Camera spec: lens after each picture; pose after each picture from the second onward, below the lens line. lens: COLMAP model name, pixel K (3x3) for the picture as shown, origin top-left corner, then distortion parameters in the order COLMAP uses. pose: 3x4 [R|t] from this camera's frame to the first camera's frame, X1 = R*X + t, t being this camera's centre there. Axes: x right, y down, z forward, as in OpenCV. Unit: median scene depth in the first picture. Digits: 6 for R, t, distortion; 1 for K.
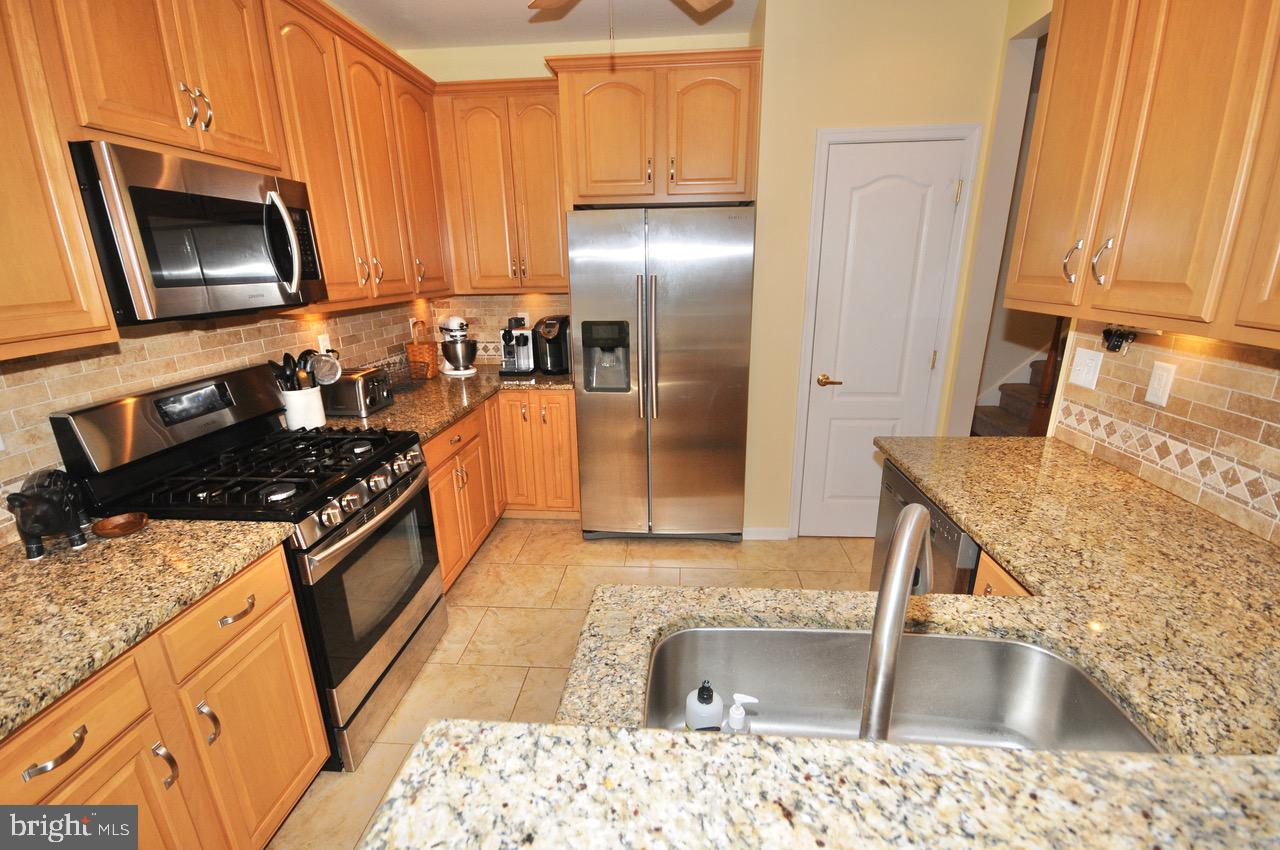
lens RADIAL K [[566.4, 0, 636.9], [0, 566.4, 443.8], [0, 0, 1]] dist [-0.002295, -0.001310]
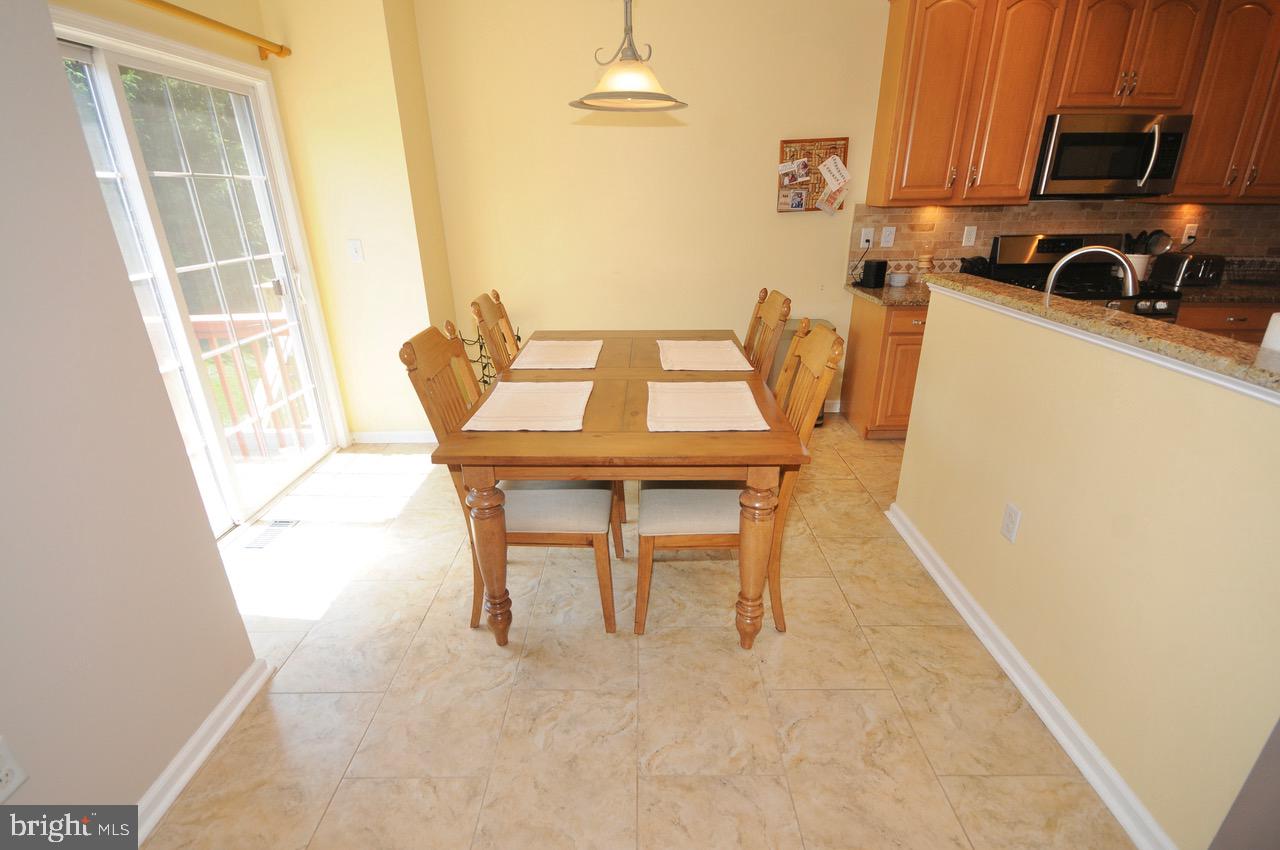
lens RADIAL K [[600.5, 0, 638.9], [0, 600.5, 444.1], [0, 0, 1]] dist [0.008409, -0.008415]
pose [[0.075782, 0.394458, -0.915784, 0.965215], [-0.295294, 0.886105, 0.357239, 0.167172], [0.952396, 0.243353, 0.183632, -0.438143]]
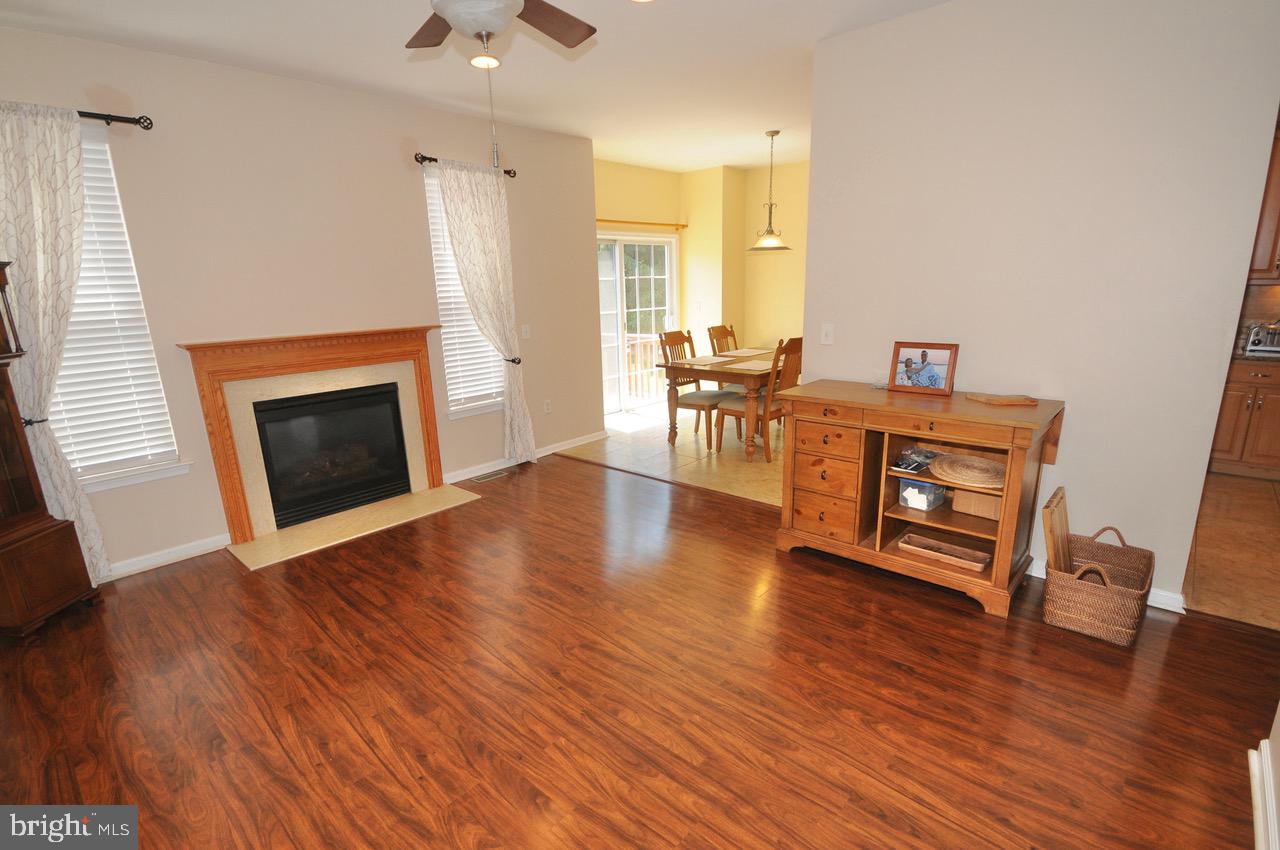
lens RADIAL K [[600.5, 0, 638.9], [0, 600.5, 444.1], [0, 0, 1]] dist [0.008409, -0.008415]
pose [[-0.609969, 0.237522, -0.755990, 2.148795], [-0.208591, 0.872247, 0.442351, -0.234327], [0.764478, 0.427513, -0.482499, 0.658952]]
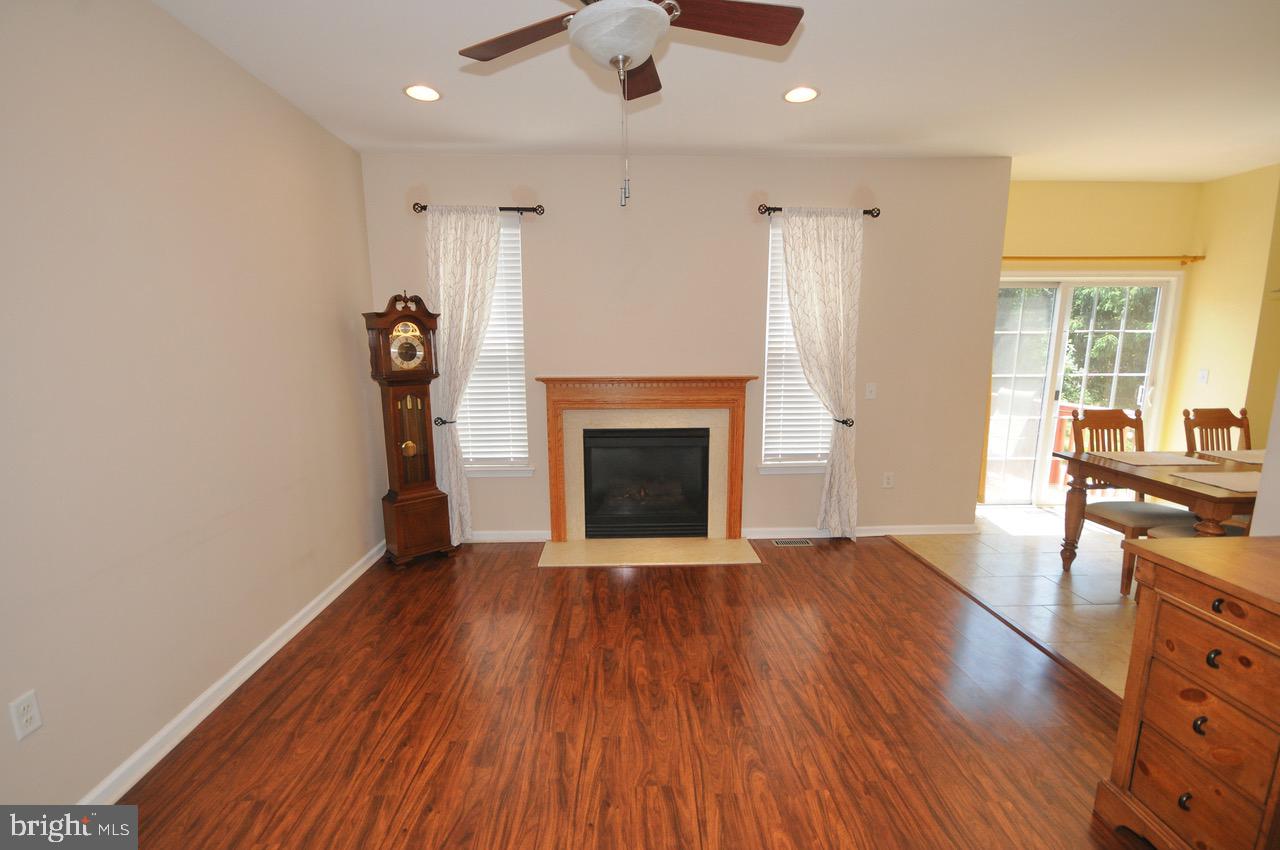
lens RADIAL K [[577.1, 0, 640.5], [0, 577.1, 441.7], [0, 0, 1]] dist [0.012891, -0.012484]
pose [[-0.993178, 0.038992, -0.109893, 1.575798], [-0.017310, 0.882690, 0.469637, -0.238125], [0.115314, 0.468335, -0.875994, 0.700618]]
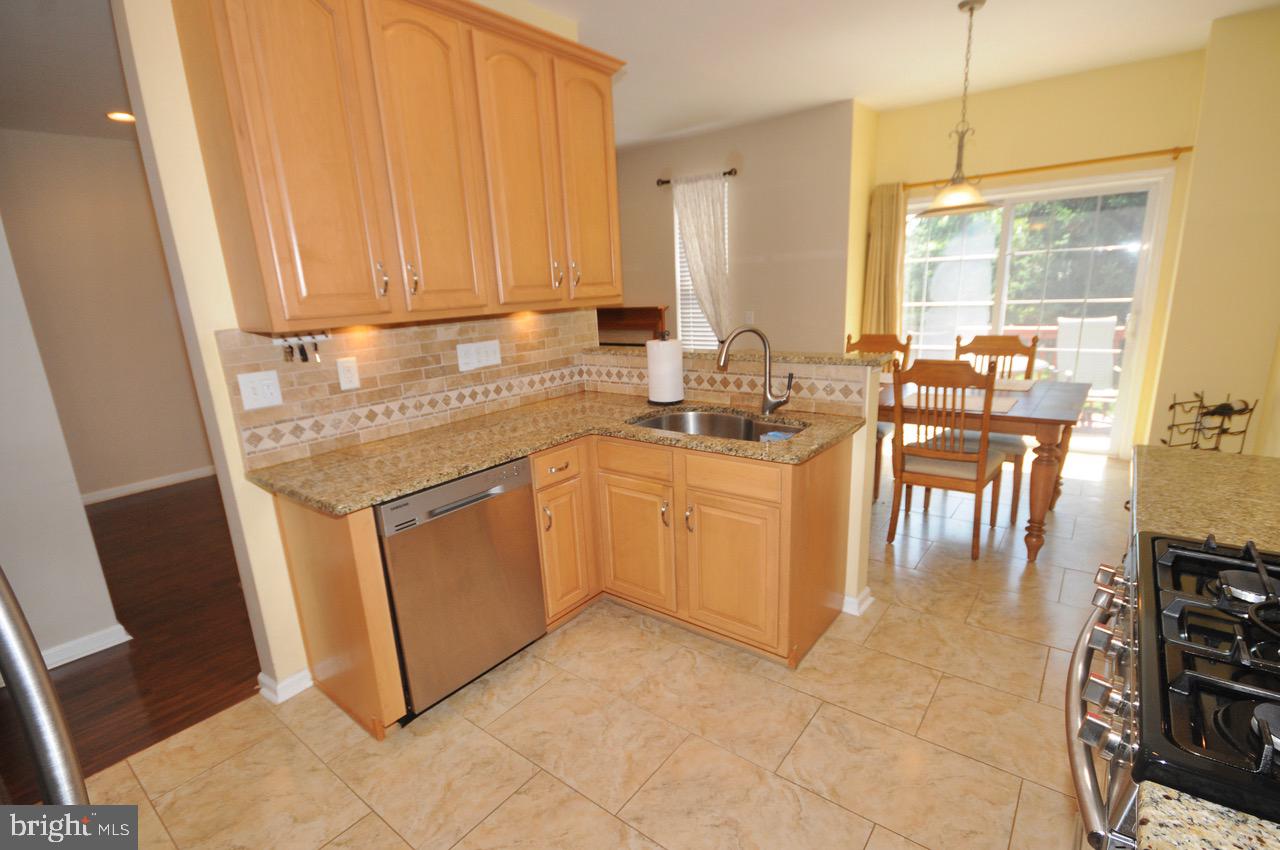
lens RADIAL K [[600.5, 0, 638.9], [0, 600.5, 444.1], [0, 0, 1]] dist [0.008409, -0.008415]
pose [[-0.834473, -0.087070, 0.544127, -0.305501], [0.225926, 0.846572, 0.481947, -0.342468], [-0.502606, 0.525104, -0.686770, 1.185366]]
